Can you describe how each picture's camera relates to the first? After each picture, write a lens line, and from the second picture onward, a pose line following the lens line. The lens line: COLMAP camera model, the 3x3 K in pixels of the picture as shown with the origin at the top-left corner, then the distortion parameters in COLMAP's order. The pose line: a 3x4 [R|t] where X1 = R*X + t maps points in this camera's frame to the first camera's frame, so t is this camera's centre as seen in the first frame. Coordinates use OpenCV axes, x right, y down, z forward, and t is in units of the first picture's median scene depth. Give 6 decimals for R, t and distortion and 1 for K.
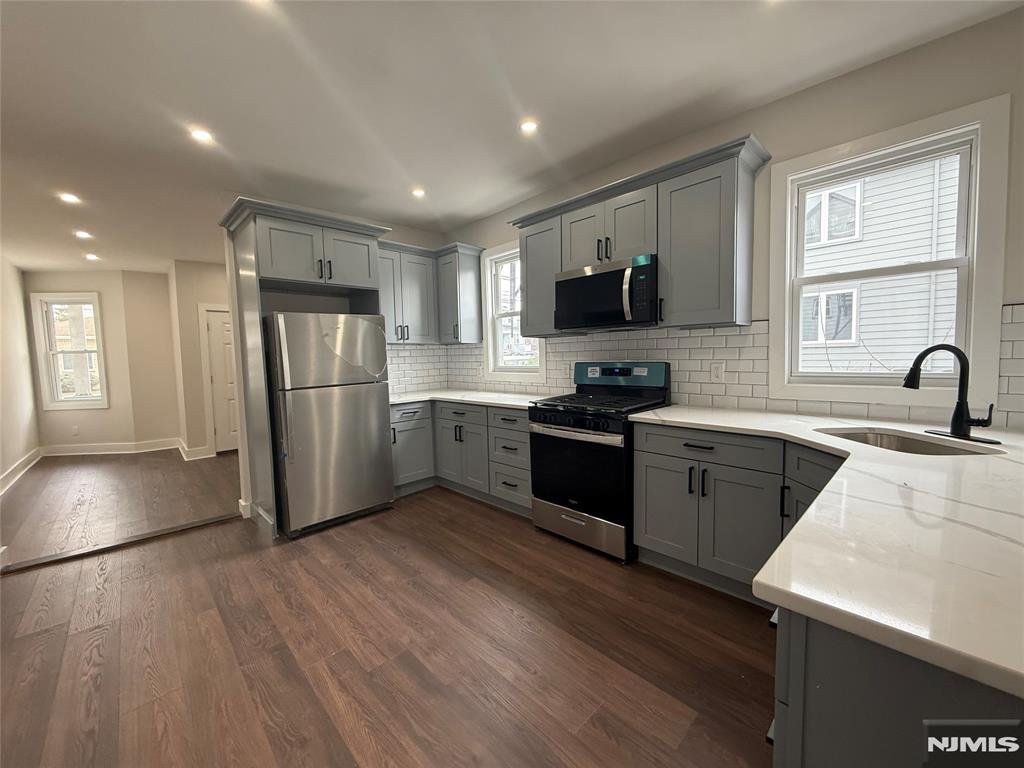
lens RADIAL K [[406.6, 0, 510.0], [0, 406.6, 383.3], [0, 0, 1]] dist [-0.002056, 0.000546]
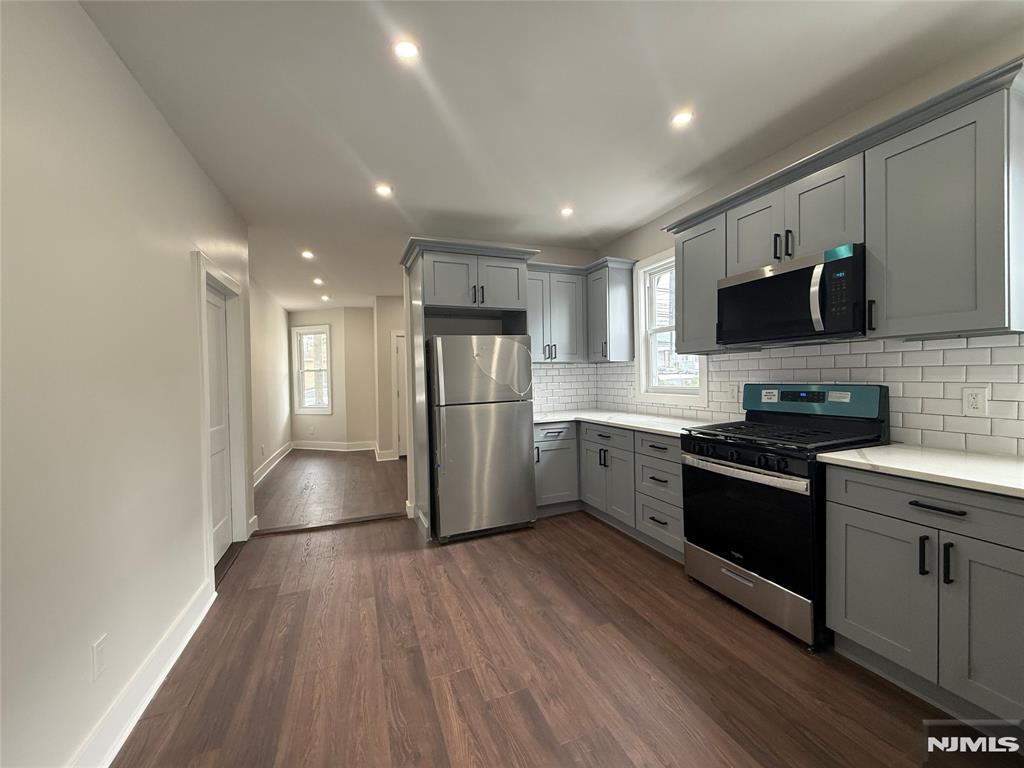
lens RADIAL K [[406.6, 0, 510.0], [0, 406.6, 383.3], [0, 0, 1]] dist [-0.002056, 0.000546]
pose [[0.924332, 0.011821, -0.381406, 0.037795], [-0.028795, 0.998831, -0.038828, -0.006677], [0.380501, 0.046872, 0.923592, 0.053854]]
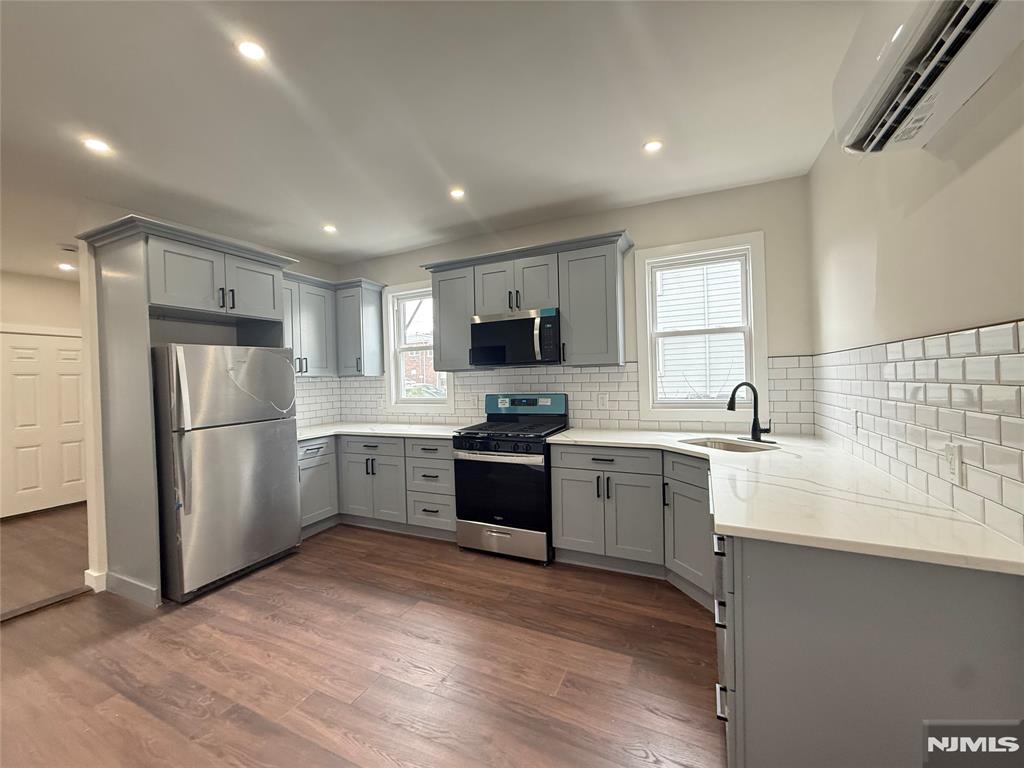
lens RADIAL K [[406.6, 0, 510.0], [0, 406.6, 383.3], [0, 0, 1]] dist [-0.002056, 0.000546]
pose [[0.935753, -0.005224, 0.352619, -0.194246], [0.029235, 0.997598, -0.062802, -0.010469], [-0.351443, 0.069076, 0.933657, -0.087525]]
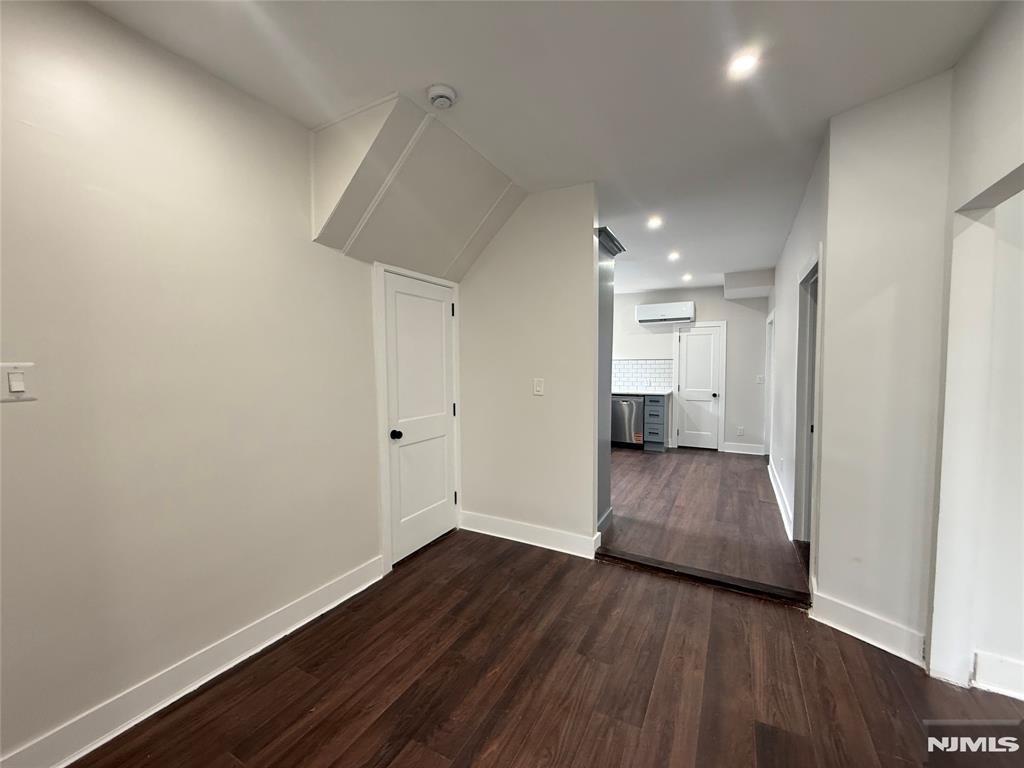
lens RADIAL K [[406.6, 0, 510.0], [0, 406.6, 383.3], [0, 0, 1]] dist [-0.002056, 0.000546]
pose [[-0.303047, -0.018623, 0.952794, -1.702685], [0.076552, 0.996102, 0.043817, -0.106848], [-0.949896, 0.086217, -0.300440, 1.677885]]
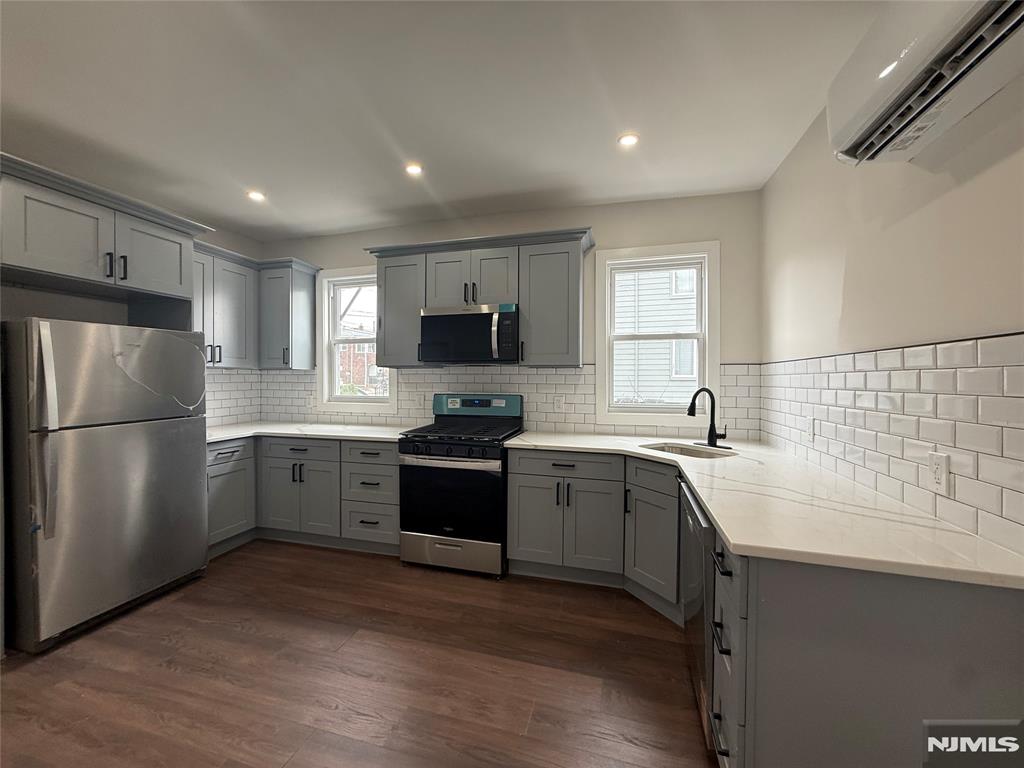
lens RADIAL K [[406.6, 0, 510.0], [0, 406.6, 383.3], [0, 0, 1]] dist [-0.002056, 0.000546]
pose [[0.863501, 0.022288, 0.503855, -0.219238], [0.010466, 0.998016, -0.062083, -0.012643], [-0.504239, 0.058882, 0.861555, 0.004885]]
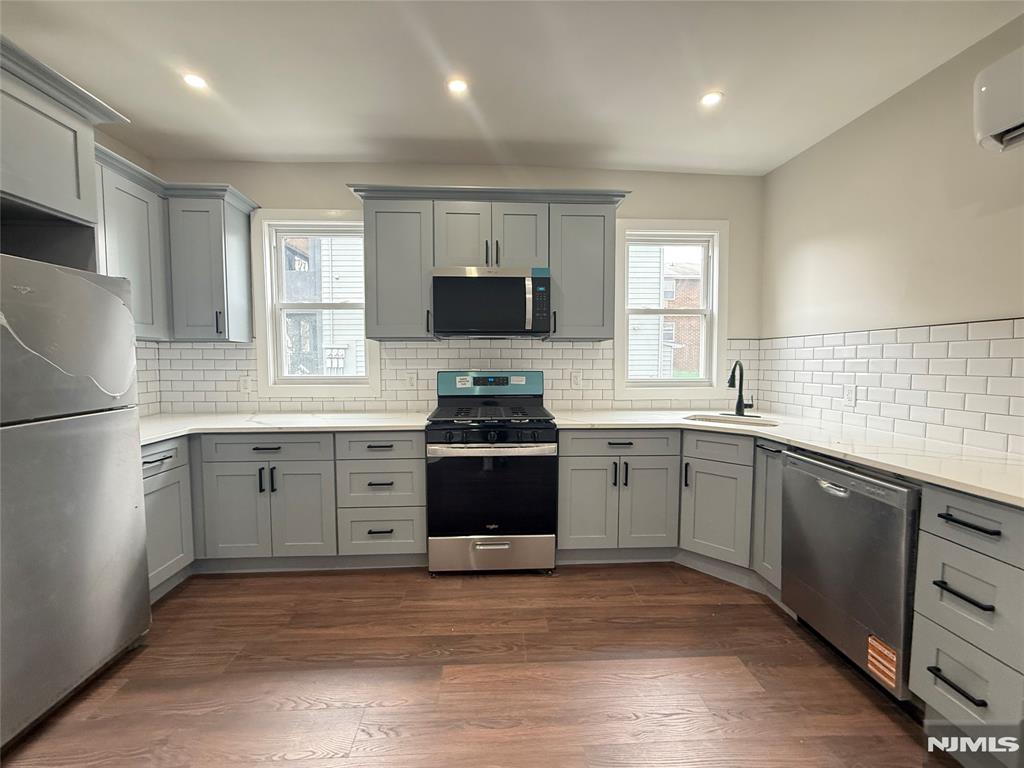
lens RADIAL K [[406.6, 0, 510.0], [0, 406.6, 383.3], [0, 0, 1]] dist [-0.002056, 0.000546]
pose [[0.654137, -0.017945, 0.756163, -0.447905], [0.037663, 0.999251, -0.008867, -0.013109], [-0.755438, 0.034279, 0.654323, 0.342739]]
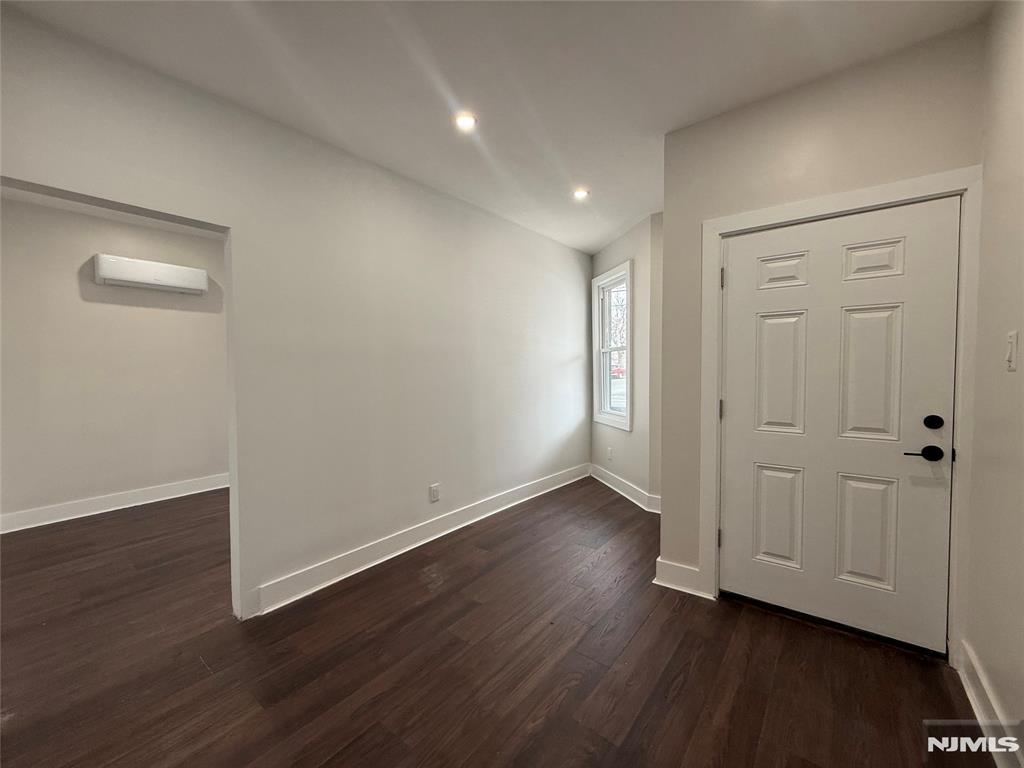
lens RADIAL K [[406.6, 0, 510.0], [0, 406.6, 383.3], [0, 0, 1]] dist [-0.002056, 0.000546]
pose [[0.135742, 0.059386, -0.988963, -0.731770], [-0.063222, 0.996687, 0.051172, -0.083054], [0.988725, 0.055578, 0.139047, 1.458197]]
